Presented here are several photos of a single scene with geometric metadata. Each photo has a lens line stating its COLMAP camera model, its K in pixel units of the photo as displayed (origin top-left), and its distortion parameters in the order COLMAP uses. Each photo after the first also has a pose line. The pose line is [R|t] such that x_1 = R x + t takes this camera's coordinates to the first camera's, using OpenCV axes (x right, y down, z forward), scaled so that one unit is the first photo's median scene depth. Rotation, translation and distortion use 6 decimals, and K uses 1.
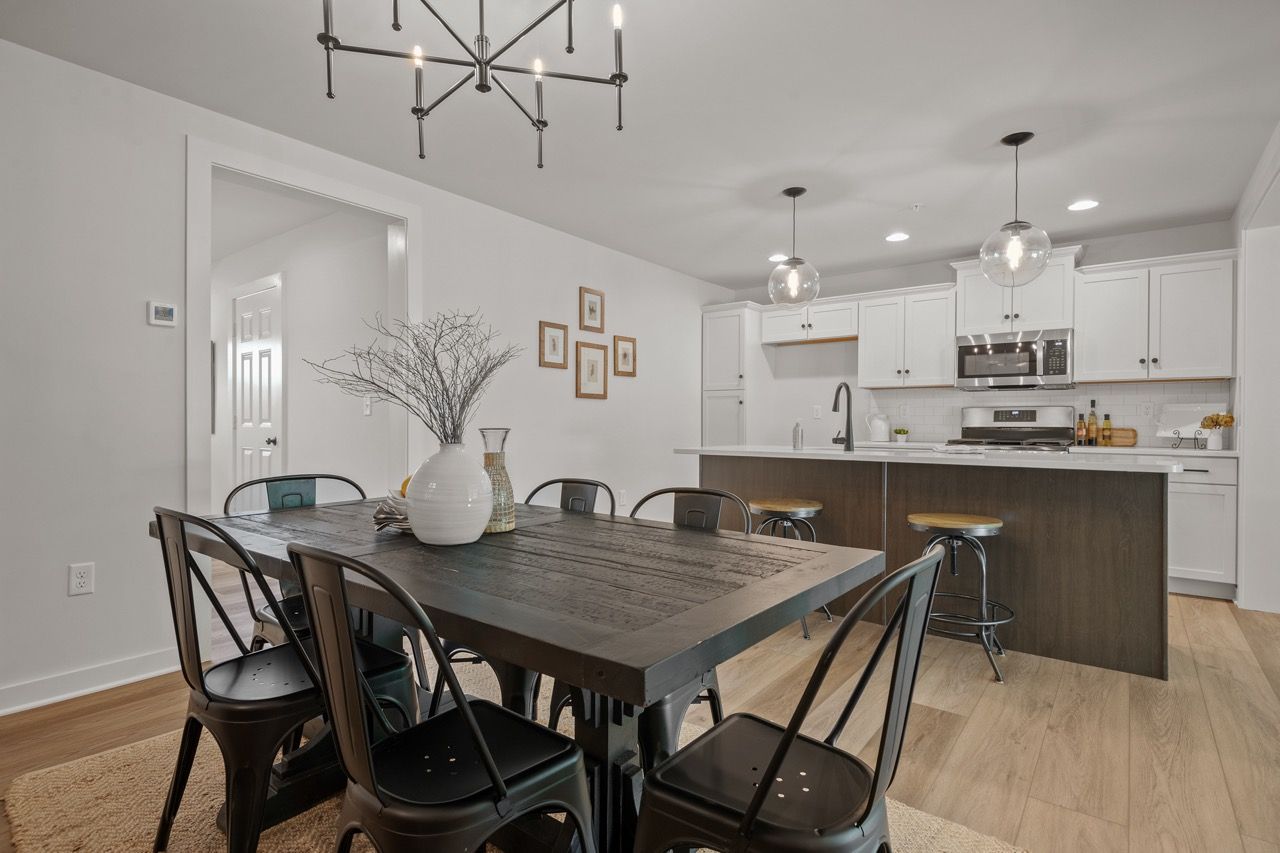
lens RADIAL K [[632.5, 0, 631.3], [0, 632.5, 426.8], [0, 0, 1]] dist [-0.003736, -0.006080]
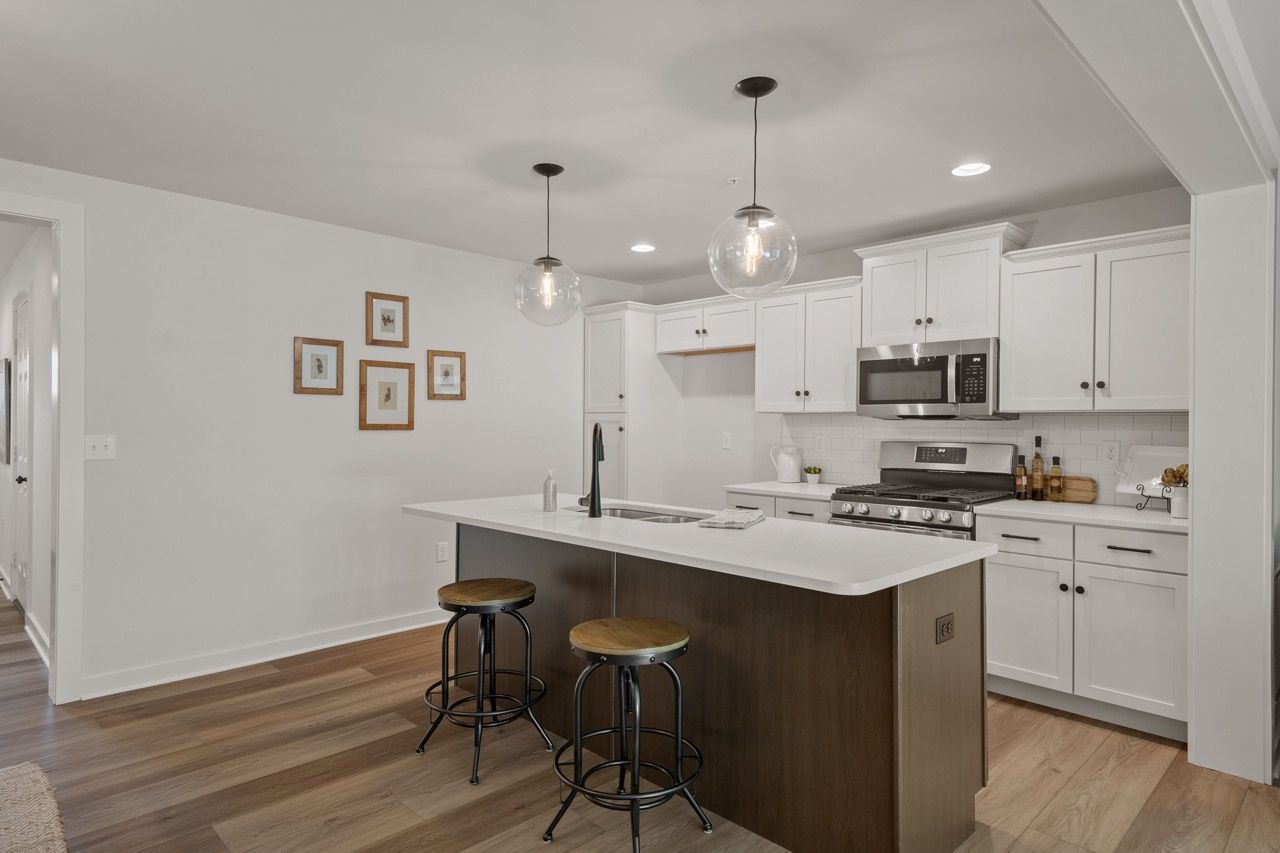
lens RADIAL K [[731.2, 0, 651.2], [0, 731.2, 423.8], [0, 0, 1]] dist [0.039415, -0.000237]
pose [[0.994180, 0.002646, -0.107704, 0.385481], [-0.003080, 0.999988, -0.003862, -0.052268], [0.107692, 0.004171, 0.994176, 0.114498]]
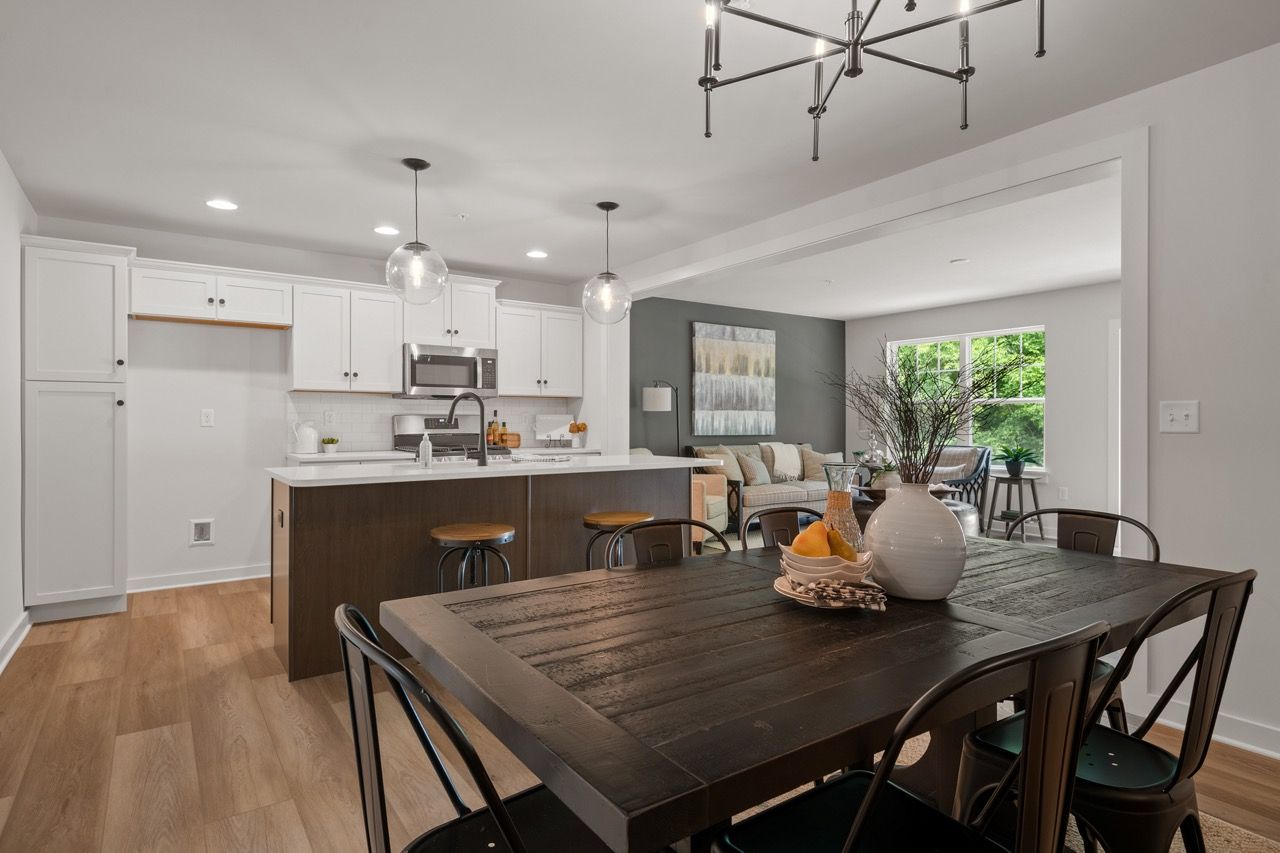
lens RADIAL K [[667.6, 0, 648.3], [0, 667.6, 419.2], [0, 0, 1]] dist [0.018186, -0.010501]
pose [[0.276135, -0.000653, 0.961119, -0.415232], [0.006349, 0.999979, -0.001144, -0.022184], [-0.961098, 0.006418, 0.276134, 0.367423]]
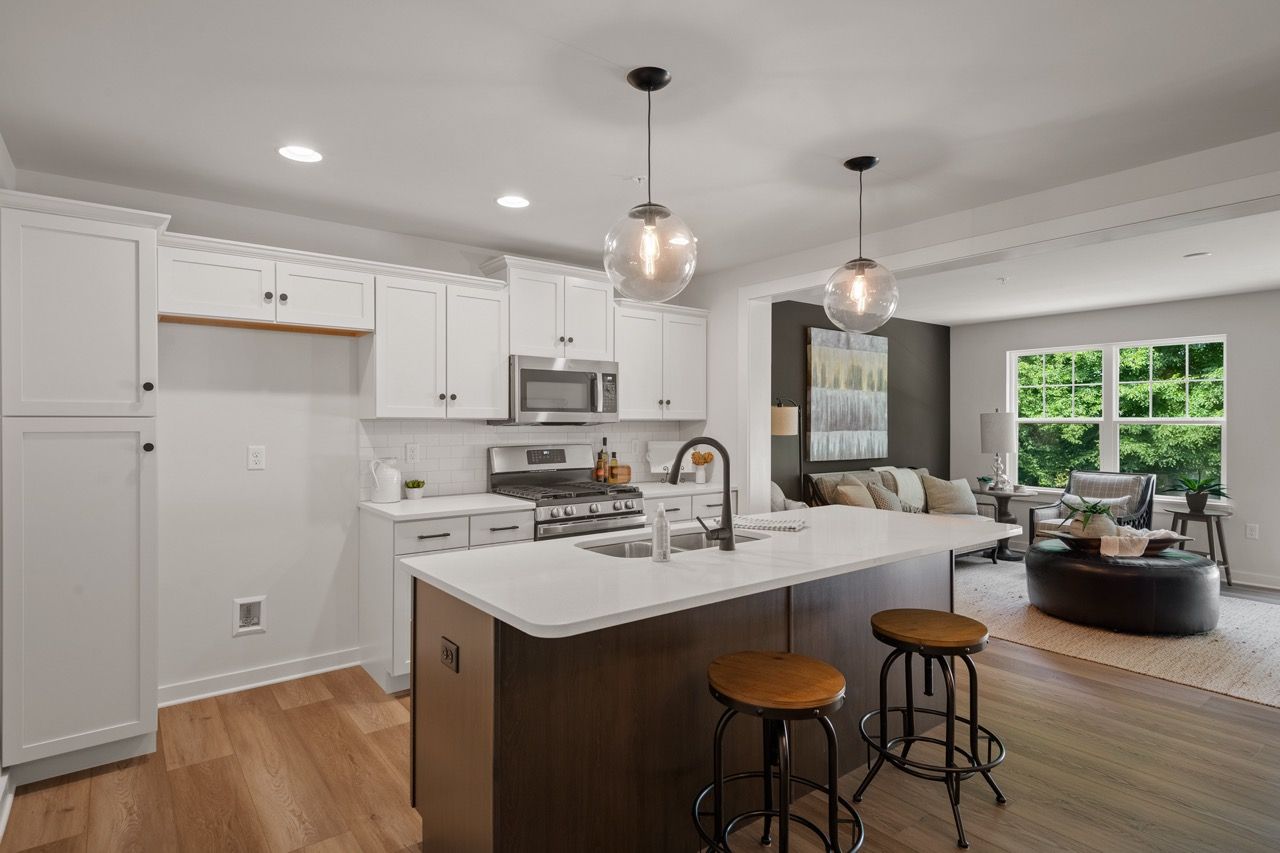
lens RADIAL K [[667.6, 0, 650.4], [0, 667.6, 423.8], [0, 0, 1]] dist [0.018186, -0.010501]
pose [[0.231700, -0.004882, 0.972775, -0.237503], [0.006153, 0.999975, 0.003553, -0.066839], [-0.972768, 0.005162, 0.231724, 0.699184]]
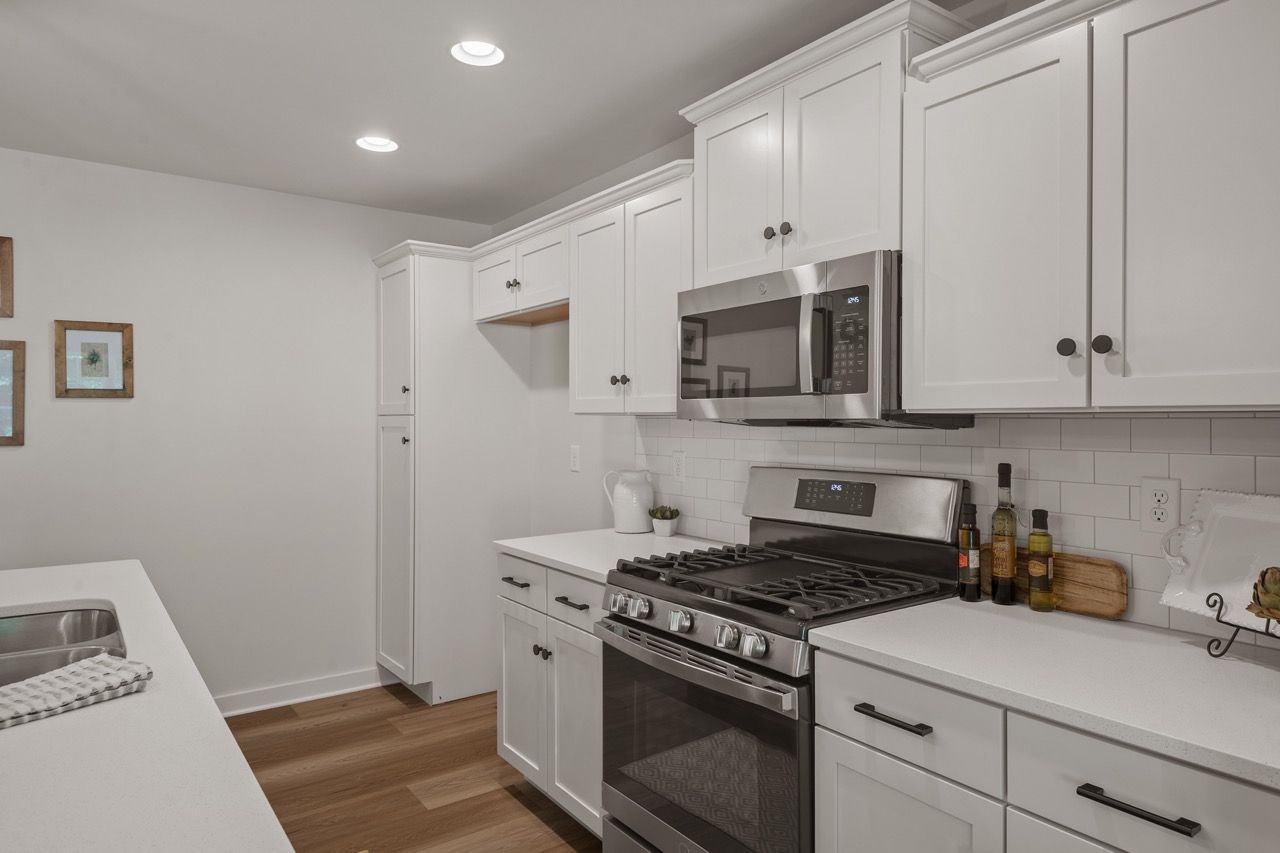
lens RADIAL K [[778.4, 0, 655.7], [0, 778.4, 420.9], [0, 0, 1]] dist [0.027363, -0.006964]
pose [[0.964336, -0.003163, -0.264661, 0.666018], [0.002108, 0.999989, -0.004272, -0.063979], [0.264671, 0.003562, 0.964332, 0.554486]]
